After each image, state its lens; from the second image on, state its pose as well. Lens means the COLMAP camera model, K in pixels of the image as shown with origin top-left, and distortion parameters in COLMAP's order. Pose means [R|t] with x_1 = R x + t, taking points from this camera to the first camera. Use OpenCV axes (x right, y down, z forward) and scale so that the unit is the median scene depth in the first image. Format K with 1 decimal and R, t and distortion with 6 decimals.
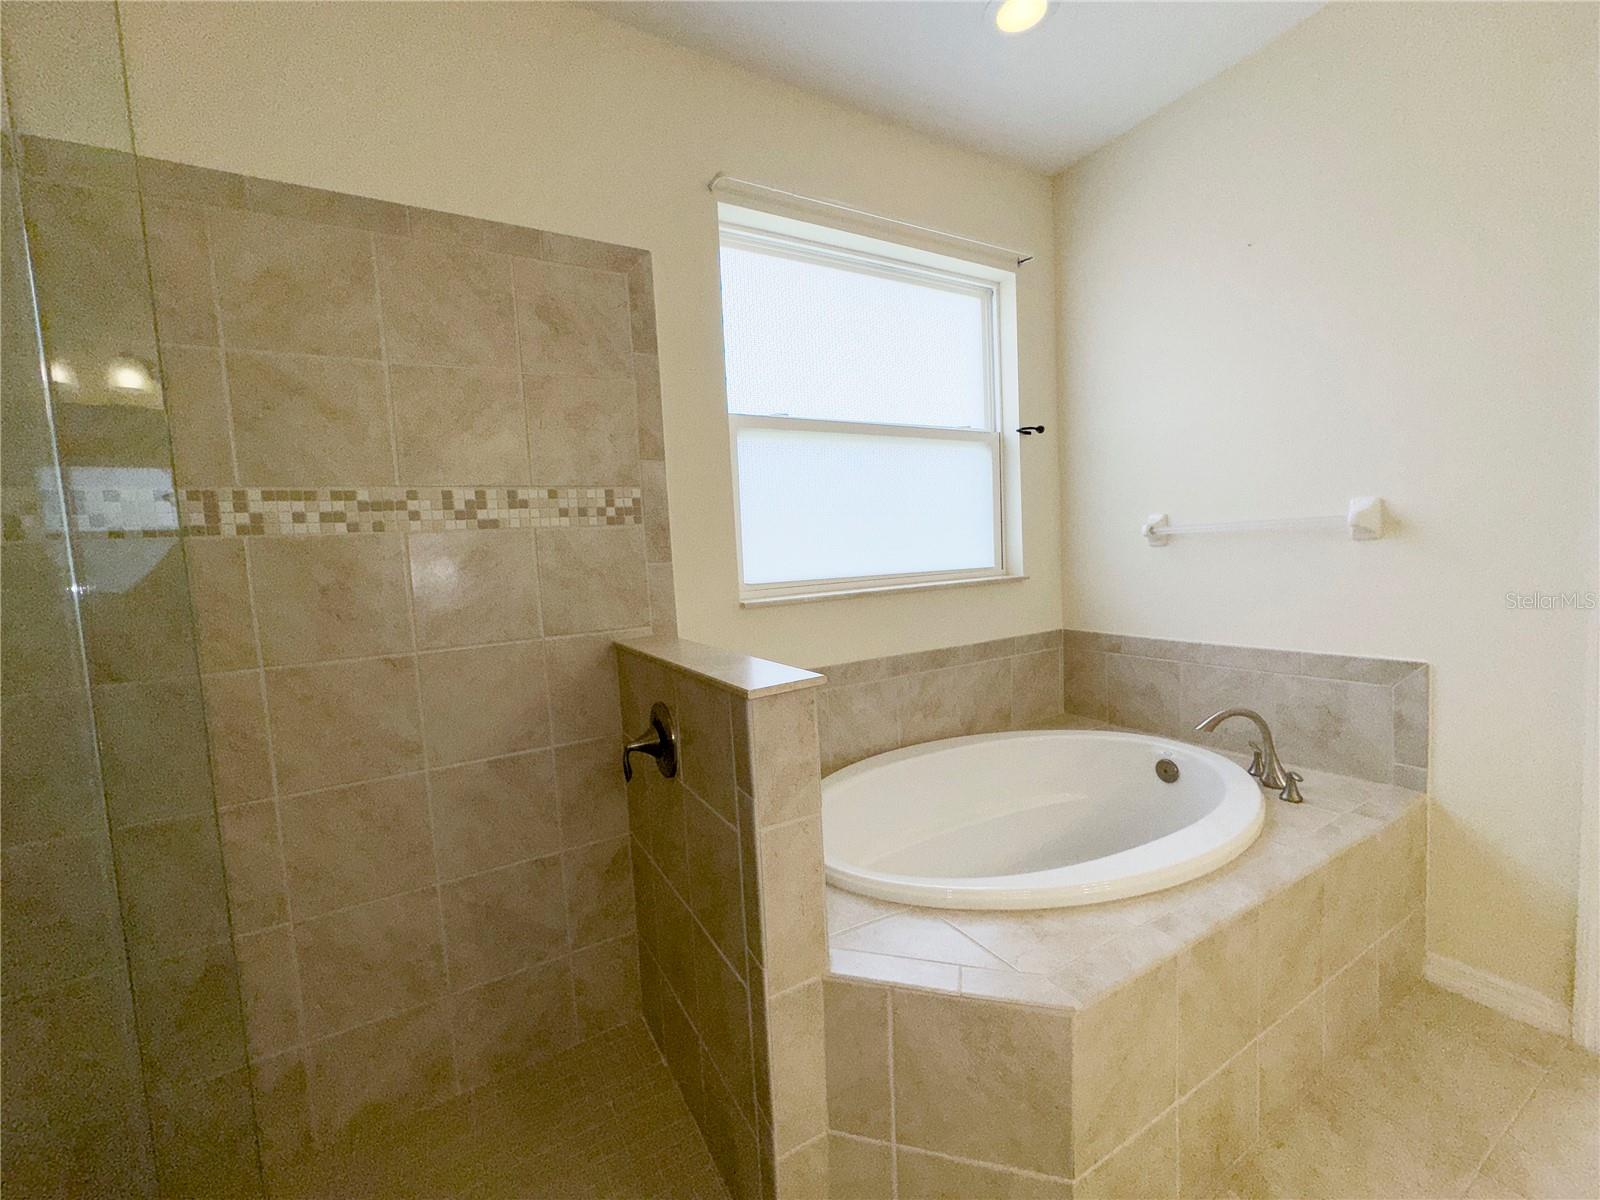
lens RADIAL K [[639.1, 0, 797.9], [0, 639.1, 599.5], [0, 0, 1]] dist [-0.001913, 0.000746]
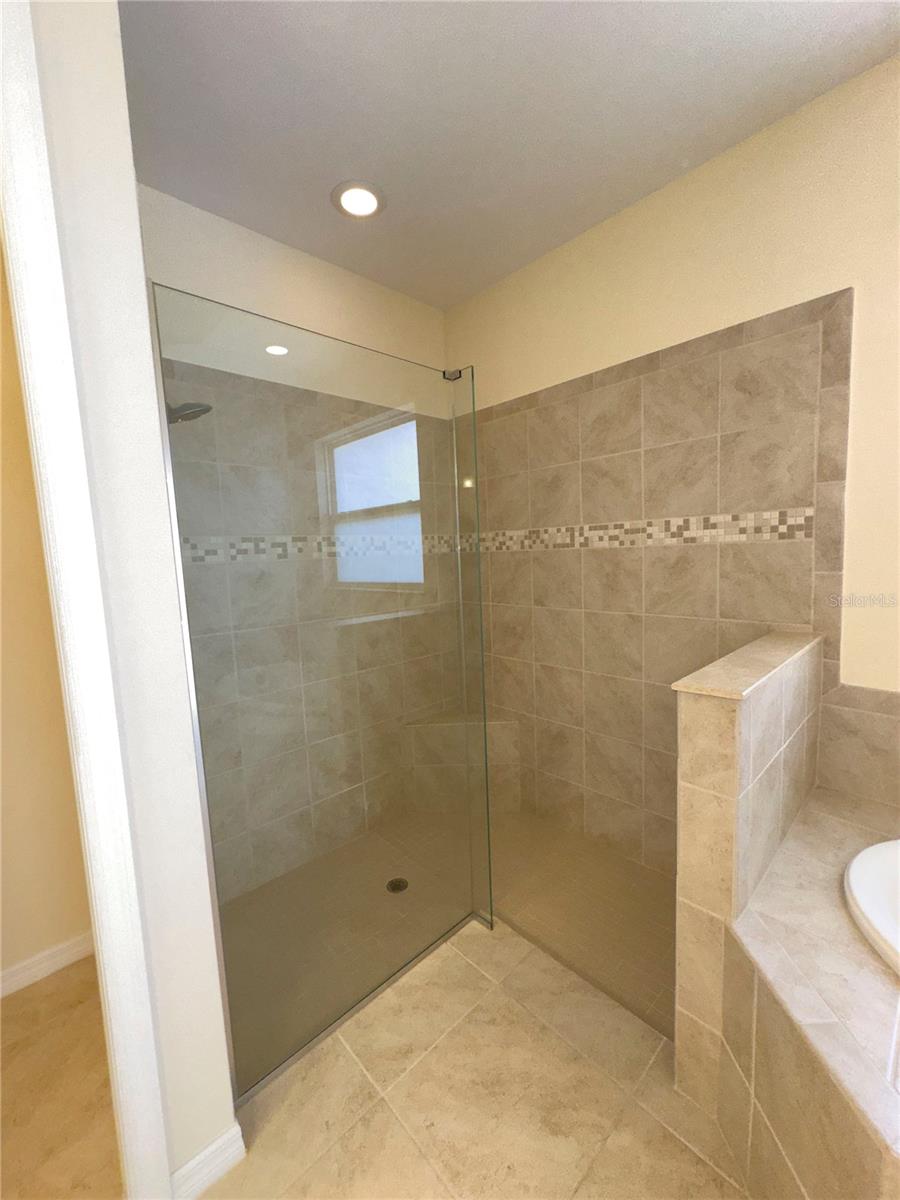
lens RADIAL K [[479.4, 0, 452.6], [0, 479.4, 600.0], [0, 0, 1]] dist [-0.001913, 0.000746]
pose [[0.239382, 0.142360, -0.960432, 0.531838], [-0.044483, 0.989762, 0.135620, -0.110074], [0.969906, 0.010258, 0.243263, 0.165071]]
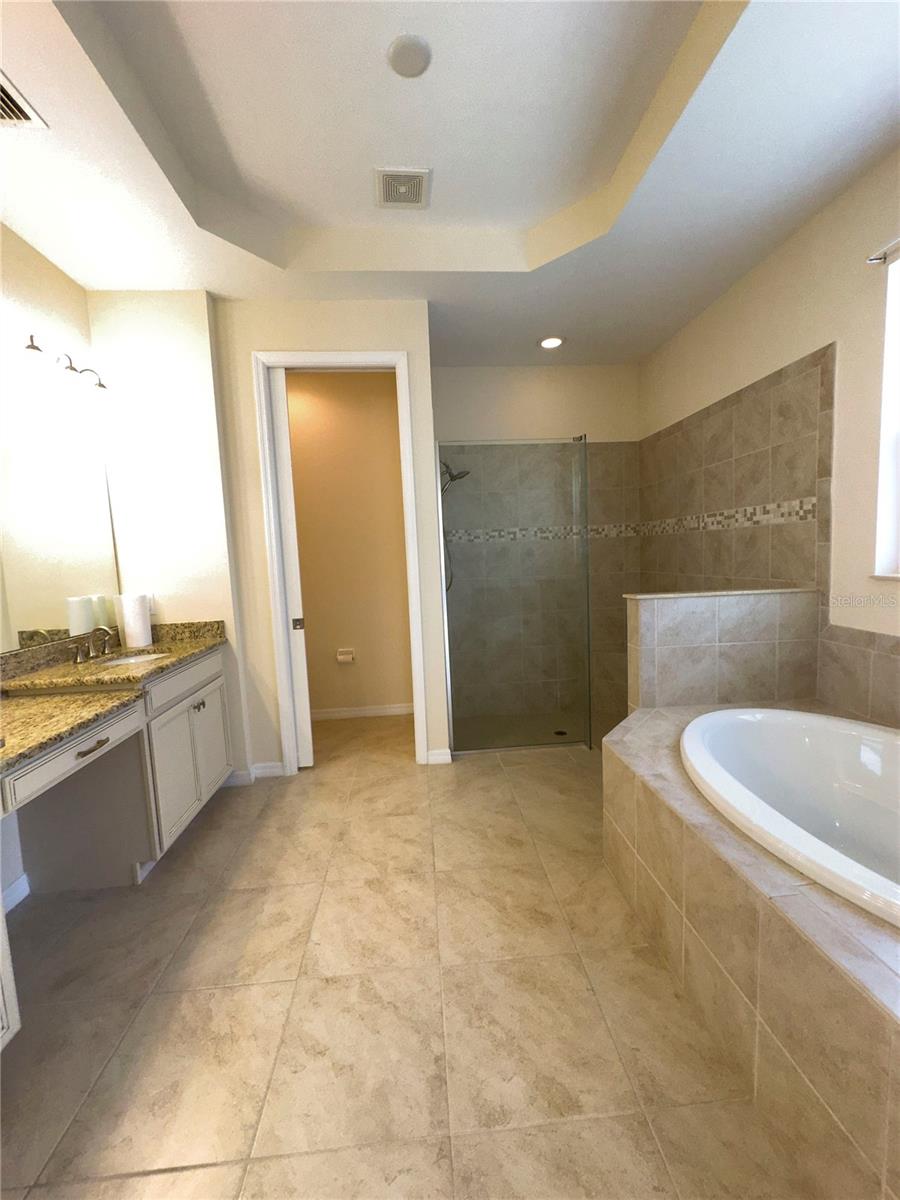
lens RADIAL K [[479.4, 0, 451.9], [0, 479.4, 600.4], [0, 0, 1]] dist [-0.001913, 0.000746]
pose [[-0.419268, 0.154931, -0.894545, 1.480003], [-0.002154, 0.985158, 0.171634, -0.139271], [0.907860, 0.073888, -0.412712, 0.777212]]
